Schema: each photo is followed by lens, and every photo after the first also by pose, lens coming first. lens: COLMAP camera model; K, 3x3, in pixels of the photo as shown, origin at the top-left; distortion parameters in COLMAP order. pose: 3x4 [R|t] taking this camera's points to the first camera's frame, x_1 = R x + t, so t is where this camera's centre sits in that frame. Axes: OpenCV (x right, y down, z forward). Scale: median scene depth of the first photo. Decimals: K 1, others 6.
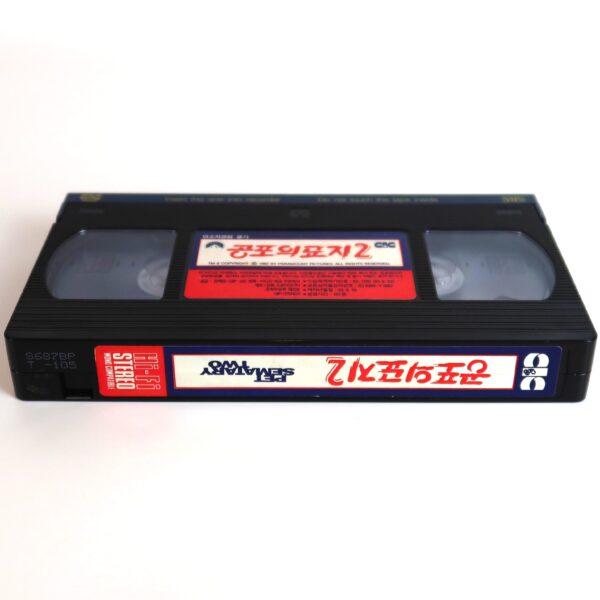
lens RADIAL K [[951.2, 0, 295.2], [0, 951.2, 299.1], [0, 0, 1]] dist [0.005259, 0.000000]
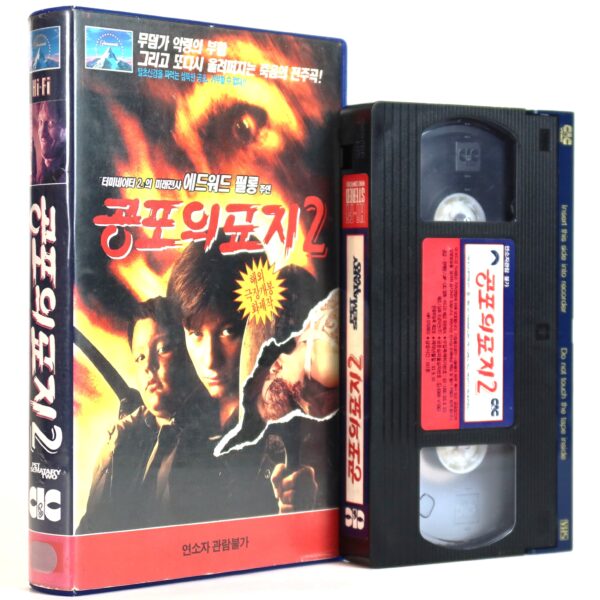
lens RADIAL K [[1977.3, 0, 299.9], [0, 1977.3, 300.3], [0, 0, 1]] dist [-0.099890, 0.000000]
pose [[0.003300, 0.999799, 0.019784, -0.088139], [-0.886896, -0.006213, 0.461927, -1.021668], [0.461957, -0.019070, 0.886697, -1.301697]]
